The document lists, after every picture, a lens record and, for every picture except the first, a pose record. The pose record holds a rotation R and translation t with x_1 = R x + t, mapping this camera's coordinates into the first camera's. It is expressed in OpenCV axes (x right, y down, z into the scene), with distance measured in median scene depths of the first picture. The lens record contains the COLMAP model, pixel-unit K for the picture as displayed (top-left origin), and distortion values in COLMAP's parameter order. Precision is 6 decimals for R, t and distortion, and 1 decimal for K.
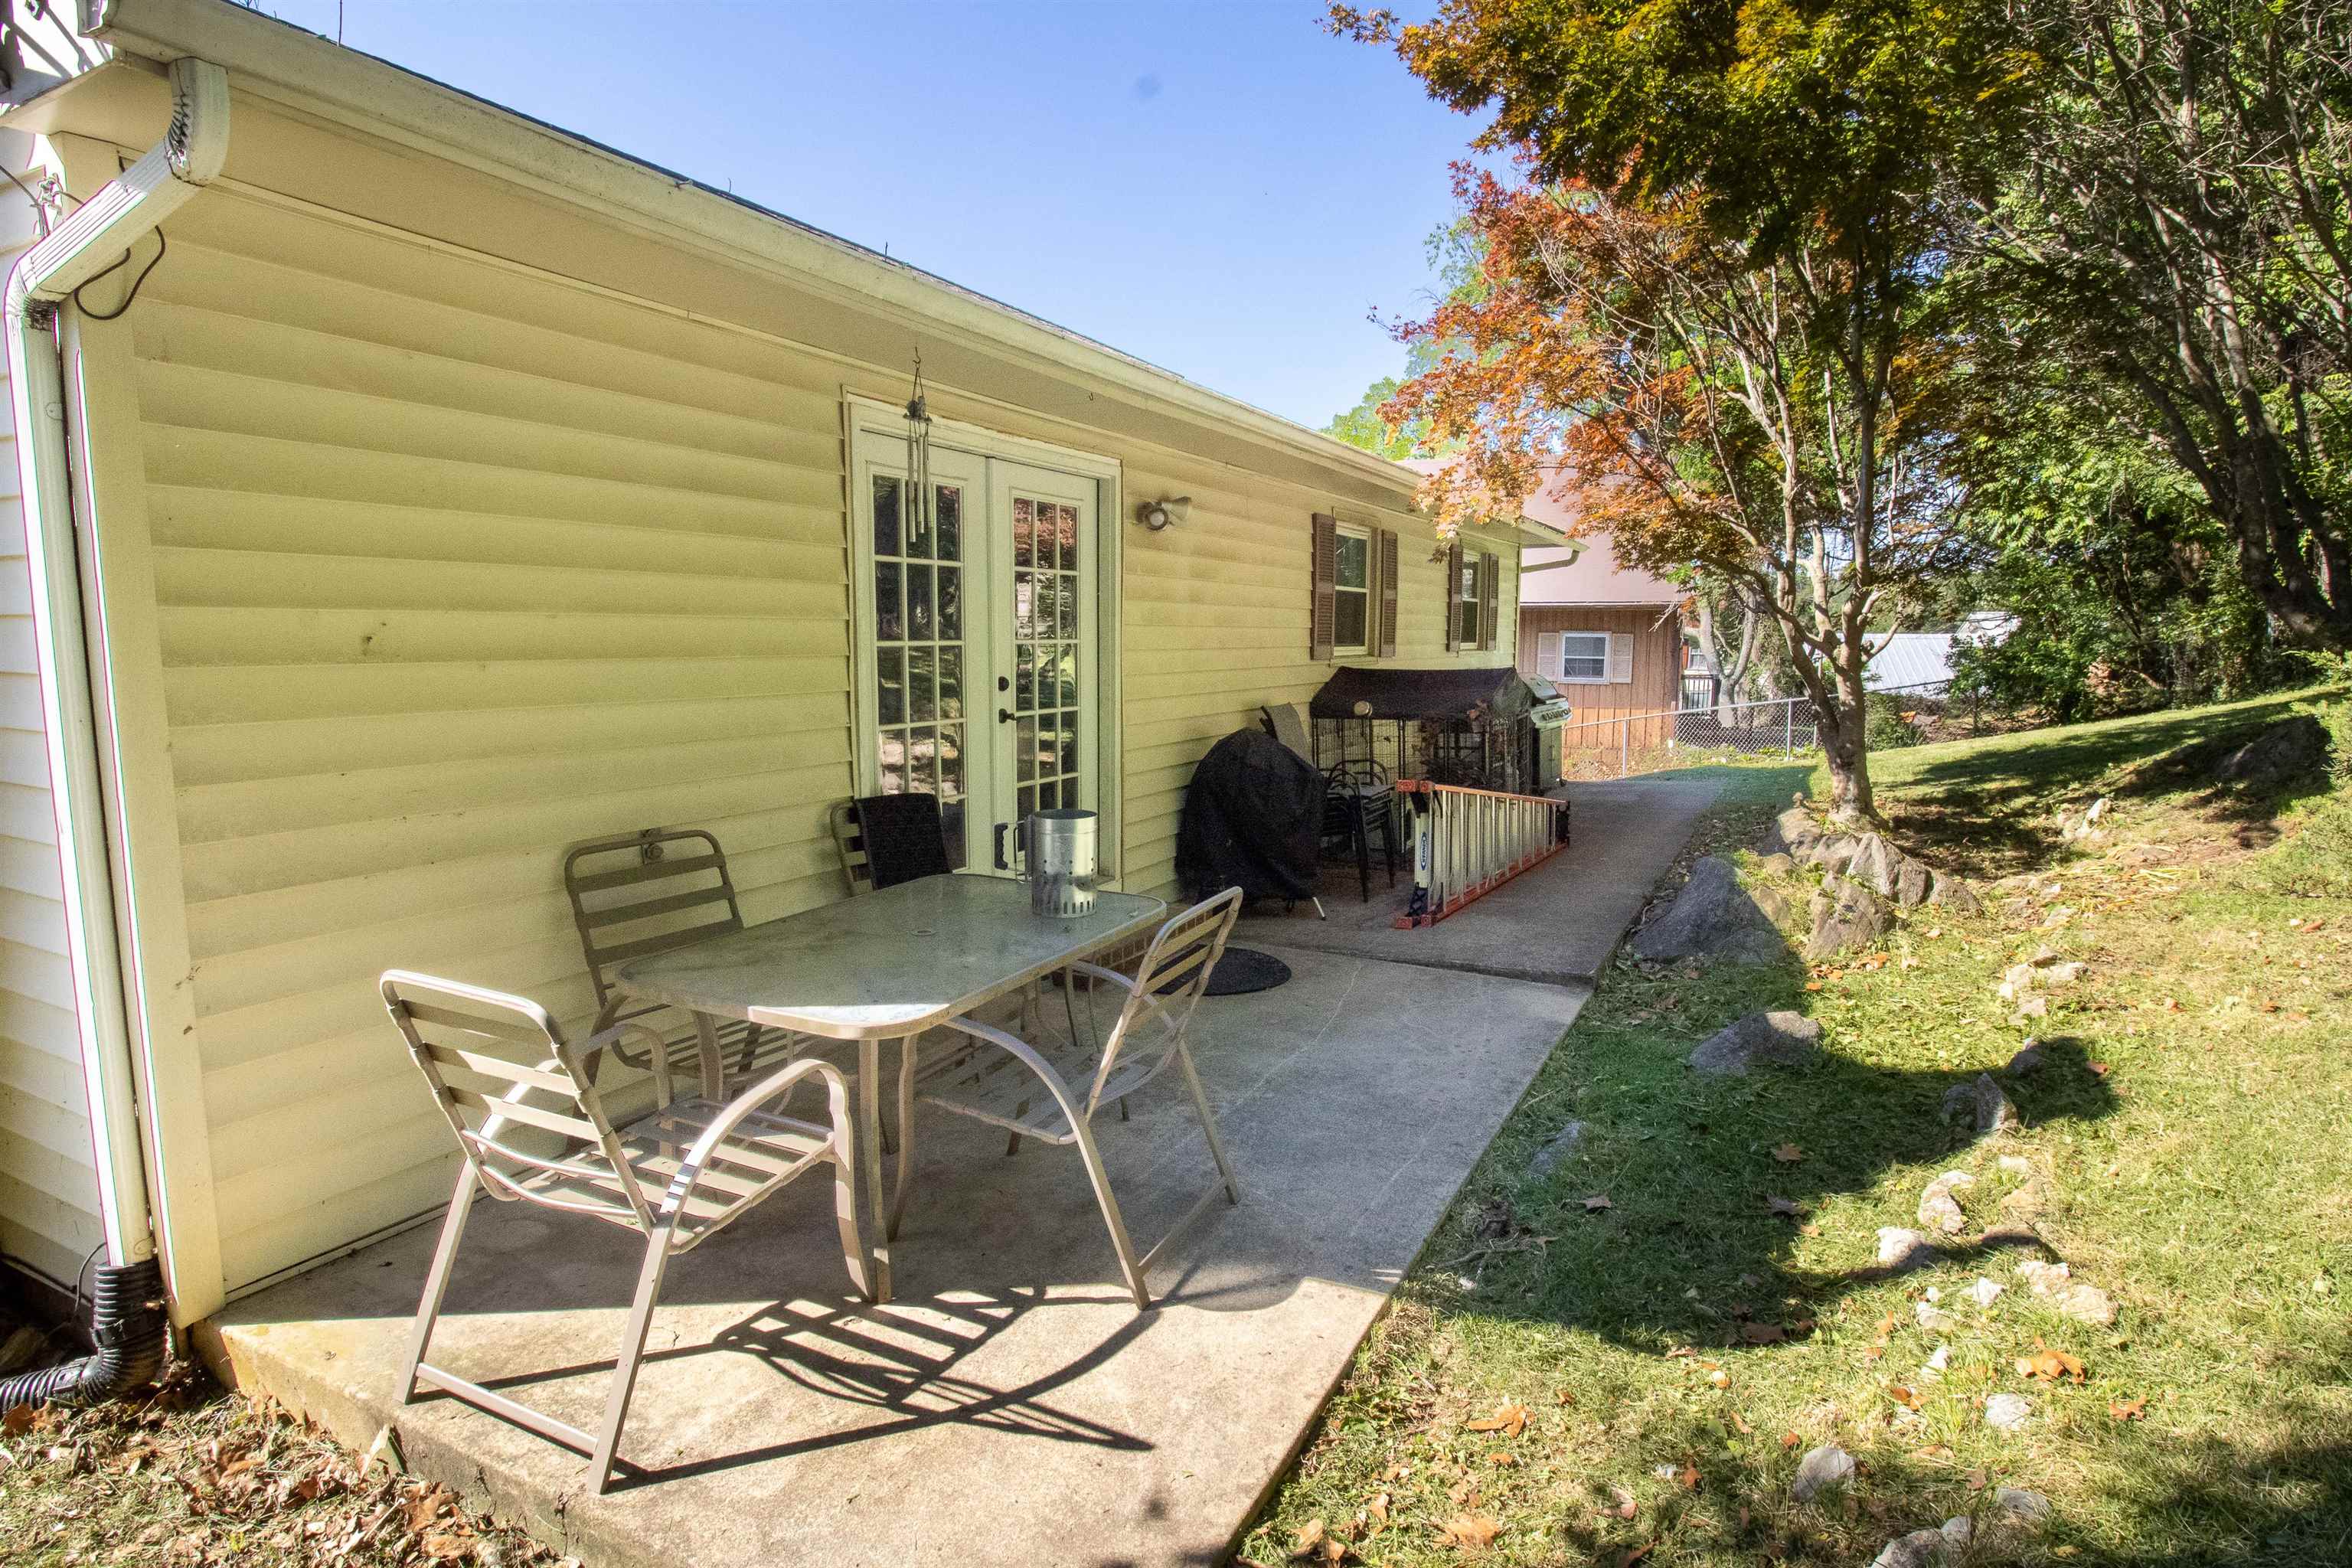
lens RADIAL K [[1253.4, 0, 1176.8], [0, 1253.4, 785.3], [0, 0, 1]] dist [0.005091, 0.001555]
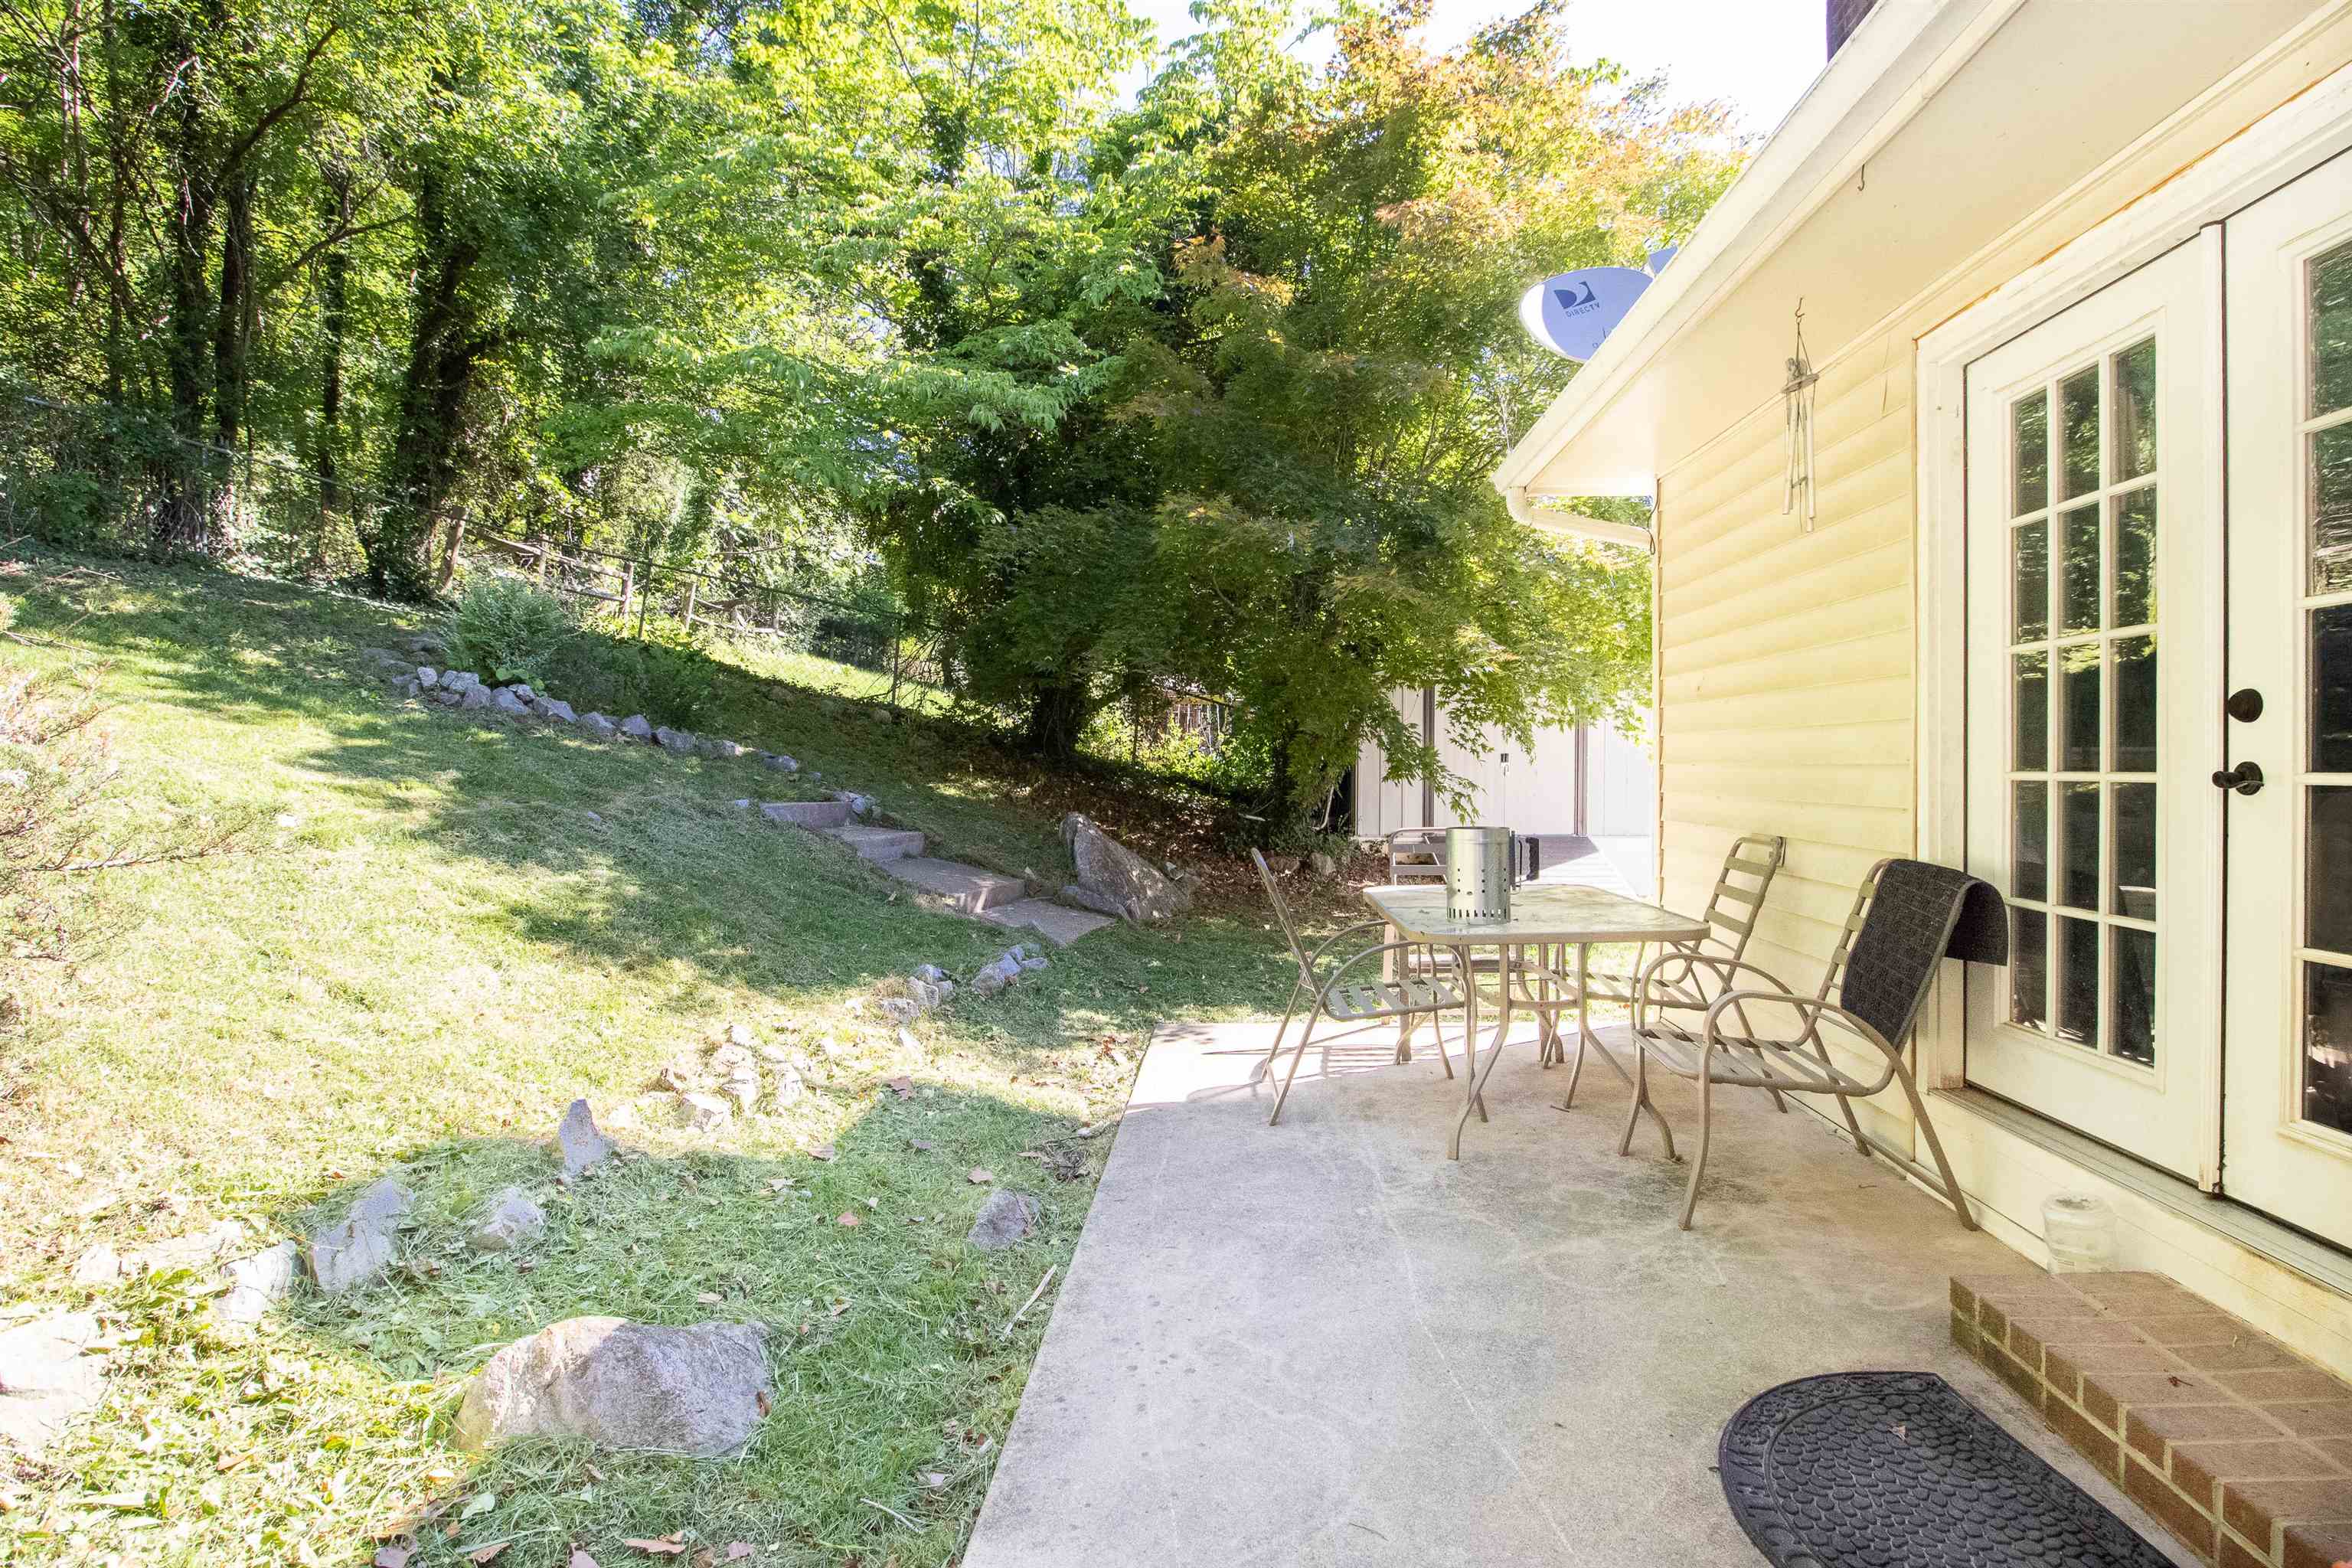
lens RADIAL K [[1107.8, 0, 1175.1], [0, 1107.8, 773.4], [0, 0, 1]] dist [-0.001598, -0.000194]
pose [[-0.912834, 0.000952, -0.408329, 0.391100], [-0.050955, 0.991915, 0.116223, -0.089271], [0.405139, 0.126898, -0.905406, 1.292148]]
